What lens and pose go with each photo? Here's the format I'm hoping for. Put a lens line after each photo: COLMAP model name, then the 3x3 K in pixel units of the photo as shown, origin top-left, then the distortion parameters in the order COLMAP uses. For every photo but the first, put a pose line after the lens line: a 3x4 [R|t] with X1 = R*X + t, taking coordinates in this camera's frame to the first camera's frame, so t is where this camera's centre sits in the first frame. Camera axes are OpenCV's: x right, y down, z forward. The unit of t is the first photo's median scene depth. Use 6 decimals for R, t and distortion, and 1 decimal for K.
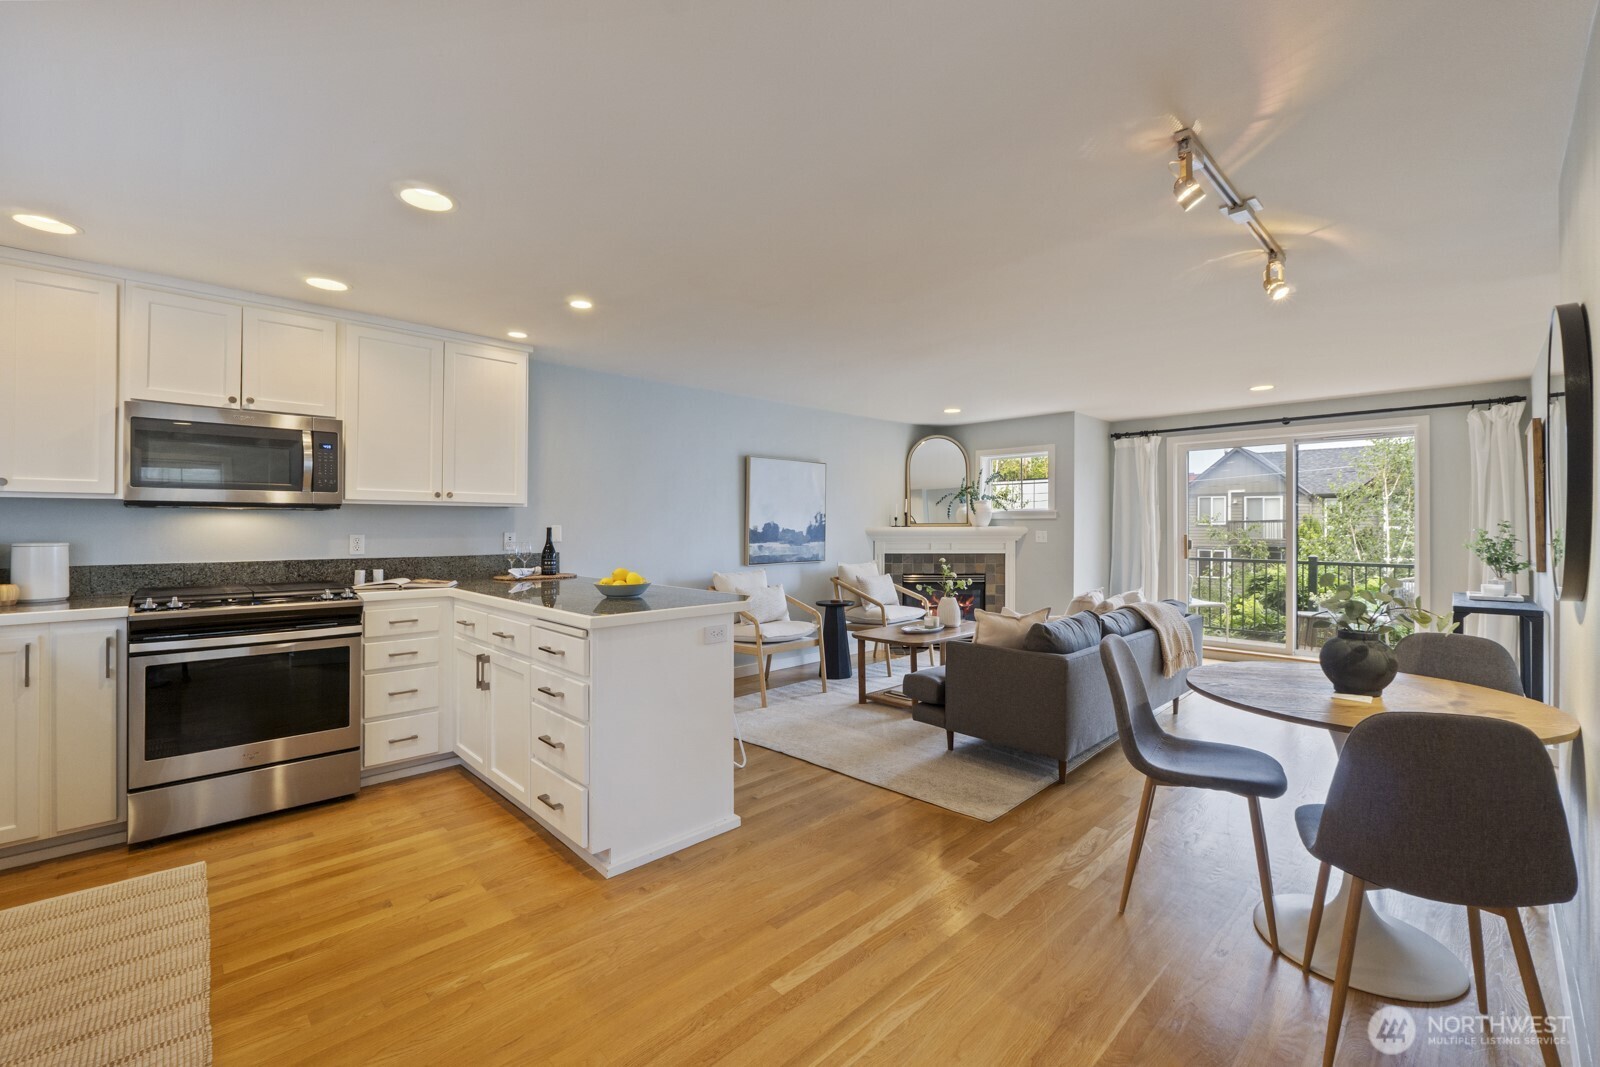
lens RADIAL K [[670.1, 0, 811.2], [0, 670.1, 523.2], [0, 0, 1]] dist [-0.006474, -0.001022]
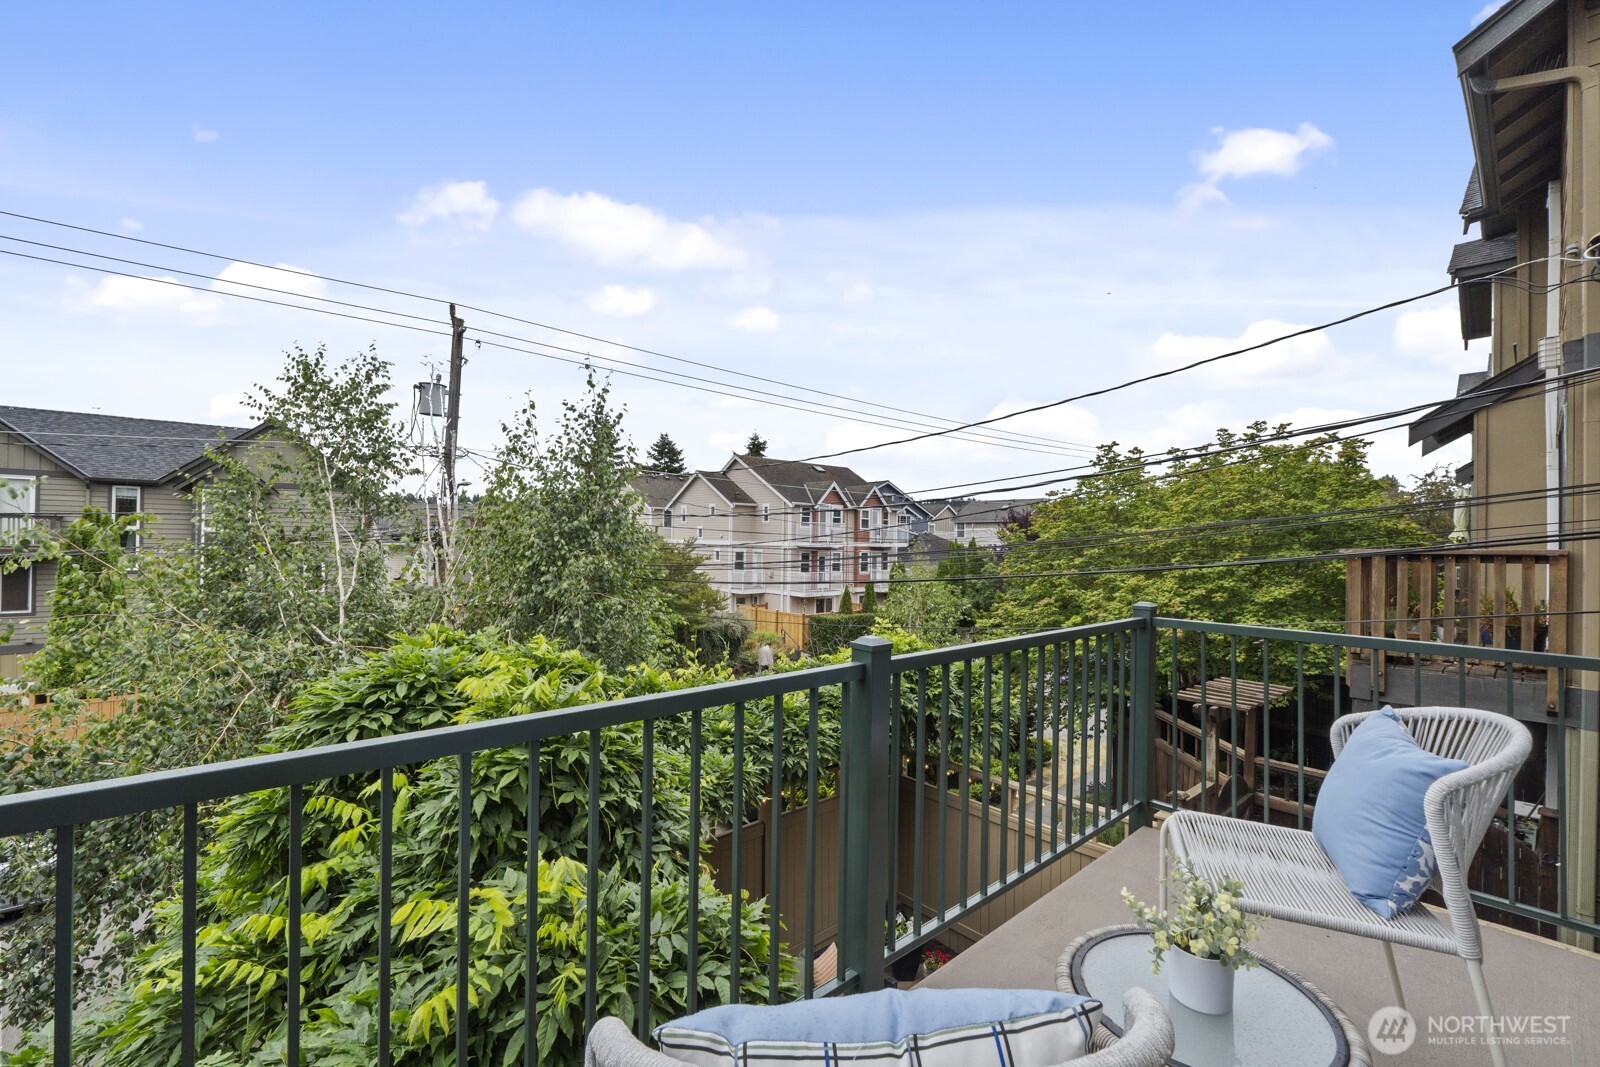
lens RADIAL K [[670.1, 0, 814.8], [0, 670.1, 538.2], [0, 0, 1]] dist [-0.006474, -0.001022]
pose [[0.053840, 0.000878, 0.998549, 0.693318], [-0.018903, 0.999821, 0.000140, 0.022859], [-0.998371, -0.018883, 0.053847, 1.345319]]
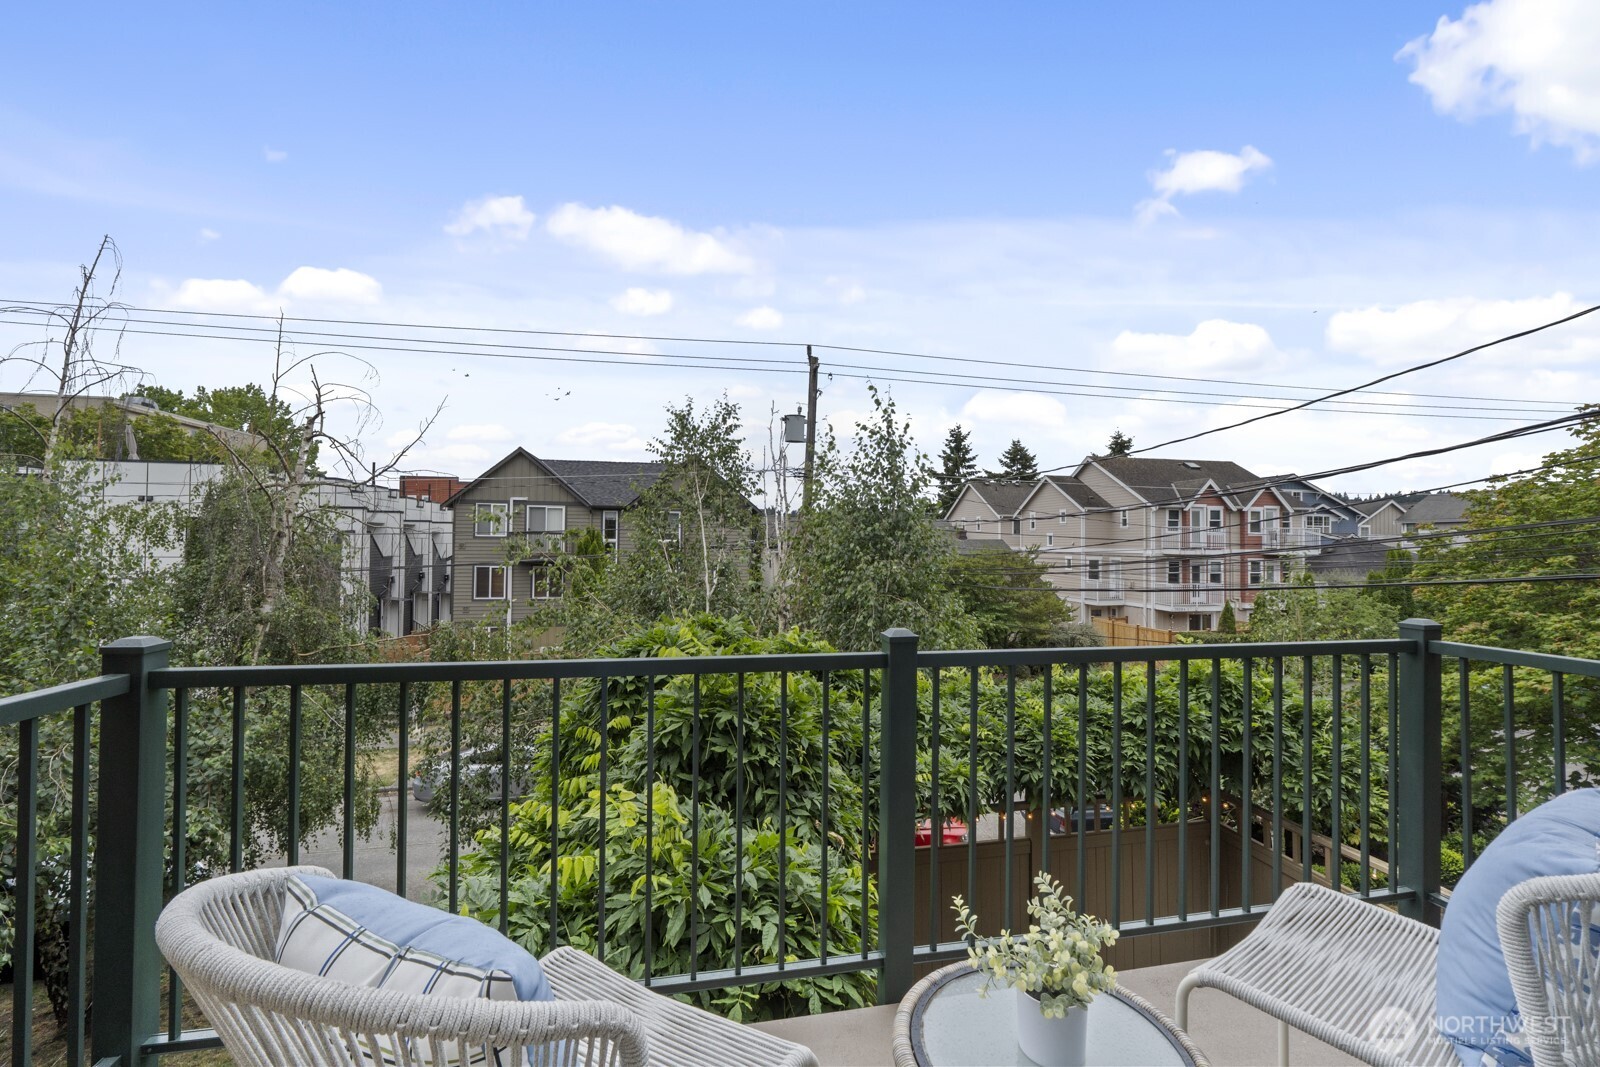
lens RADIAL K [[670.1, 0, 816.8], [0, 670.1, 526.8], [0, 0, 1]] dist [-0.006474, -0.001022]
pose [[0.545968, 0.023481, 0.837477, 0.711166], [-0.009986, 0.999719, -0.021520, 0.025578], [-0.837747, 0.003386, 0.546049, 1.199111]]
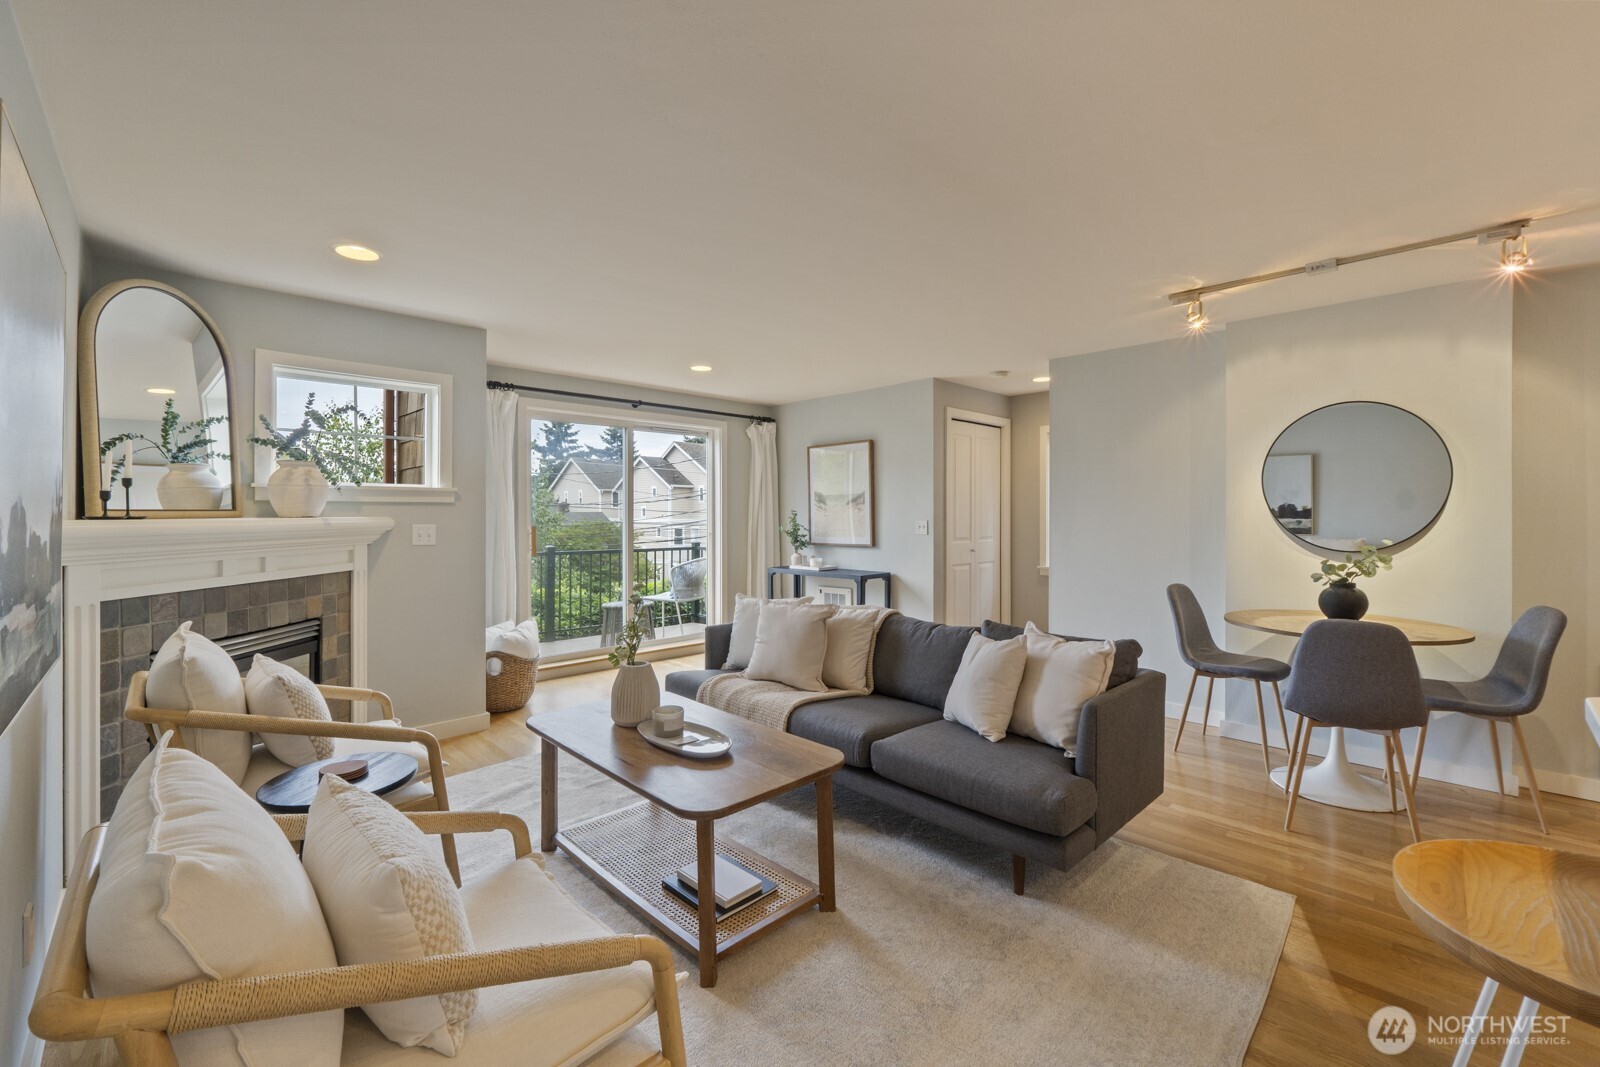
lens RADIAL K [[670.1, 0, 817.1], [0, 670.1, 517.2], [0, 0, 1]] dist [-0.006474, -0.001022]
pose [[0.002977, -0.005291, 0.999982, -0.269784], [-0.002387, 0.999983, 0.005298, 0.002213], [-0.999993, -0.002402, 0.002964, 0.830817]]
